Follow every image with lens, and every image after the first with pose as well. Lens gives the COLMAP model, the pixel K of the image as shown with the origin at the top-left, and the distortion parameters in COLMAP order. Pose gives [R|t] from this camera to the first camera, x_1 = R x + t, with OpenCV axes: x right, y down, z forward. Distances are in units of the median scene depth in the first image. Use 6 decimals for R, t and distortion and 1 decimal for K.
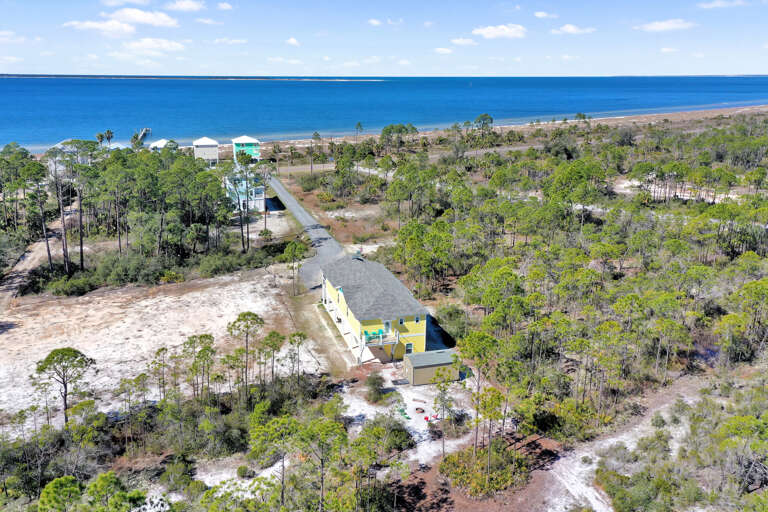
lens RADIAL K [[632.4, 0, 360.7], [0, 632.4, 214.7], [0, 0, 1]] dist [0.030747, -0.001204]
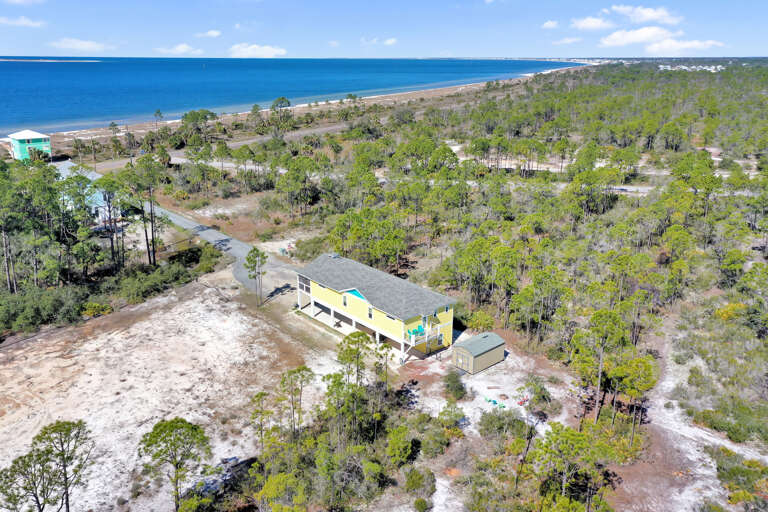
lens RADIAL K [[618.7, 0, 380.0], [0, 618.7, 243.1], [0, 0, 1]] dist [0.021474, 0.001582]
pose [[0.903231, -0.123501, 0.411001, -0.390077], [0.092189, 0.991176, 0.095239, -0.039383], [-0.419136, -0.048133, 0.906646, 0.168032]]
